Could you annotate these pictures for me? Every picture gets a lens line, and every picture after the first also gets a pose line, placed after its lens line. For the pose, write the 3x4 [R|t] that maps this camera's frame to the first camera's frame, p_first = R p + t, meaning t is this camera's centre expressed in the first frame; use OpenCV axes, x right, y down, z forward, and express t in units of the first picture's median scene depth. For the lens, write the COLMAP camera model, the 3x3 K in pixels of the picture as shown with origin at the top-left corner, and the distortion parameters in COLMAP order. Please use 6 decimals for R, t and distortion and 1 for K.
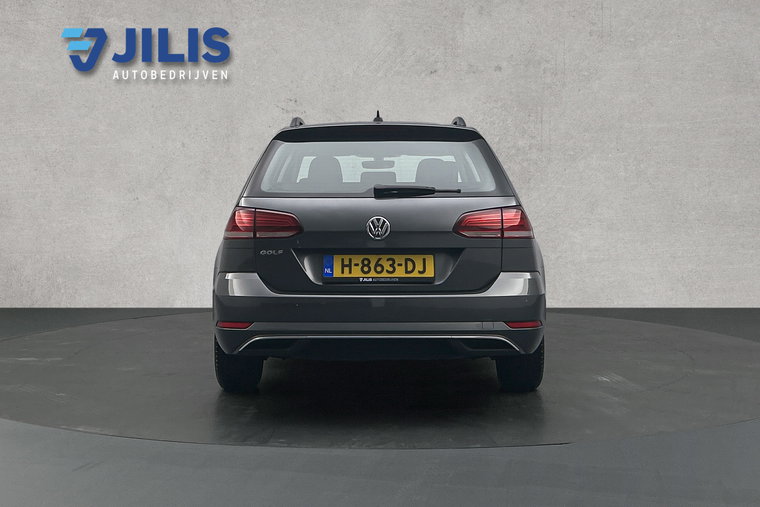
lens RADIAL K [[594.3, 0, 380.2], [0, 594.3, 252.9], [0, 0, 1]] dist [0.005308, 0.000127]
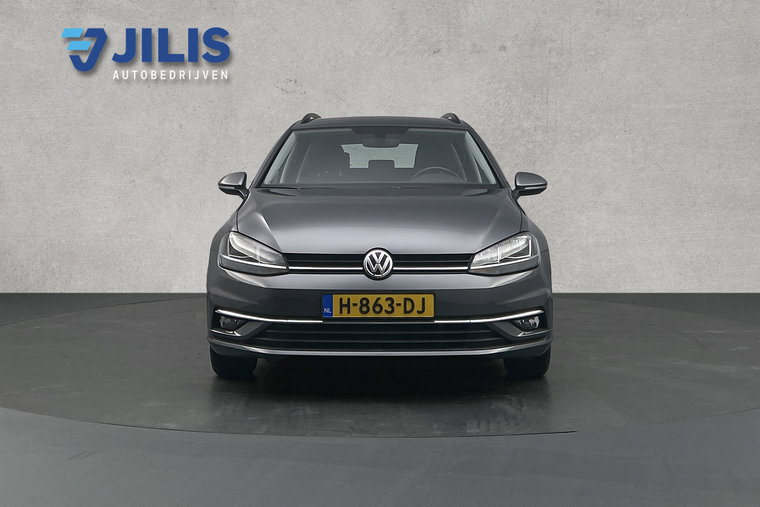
lens RADIAL K [[594.3, 0, 380.4], [0, 594.3, 252.7], [0, 0, 1]] dist [0.005308, 0.000127]
pose [[1.000000, 0.000059, 0.000302, -0.003095], [-0.000059, 1.000000, -0.000699, 0.026725], [-0.000302, 0.000699, 1.000000, 0.022427]]
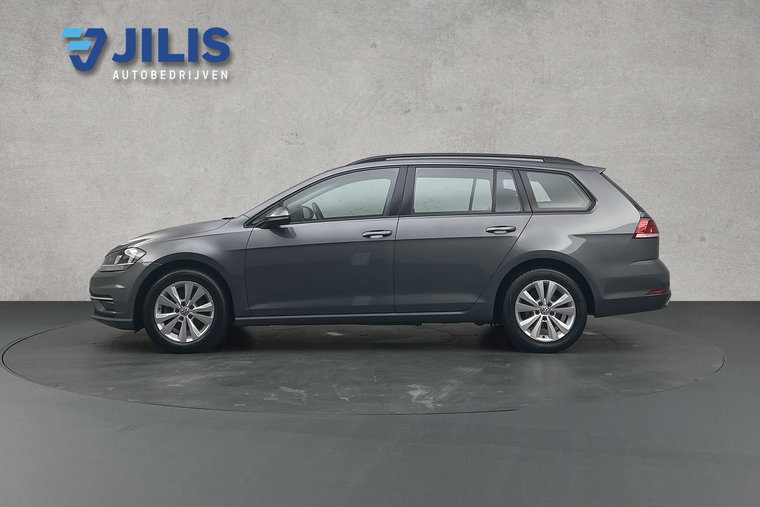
lens RADIAL K [[594.3, 0, 379.7], [0, 594.3, 254.6], [0, 0, 1]] dist [0.005308, 0.000127]
pose [[1.000000, -0.000069, -0.000925, 0.033067], [0.000069, 1.000000, -0.000333, -0.004439], [0.000925, 0.000333, 1.000000, -0.243171]]
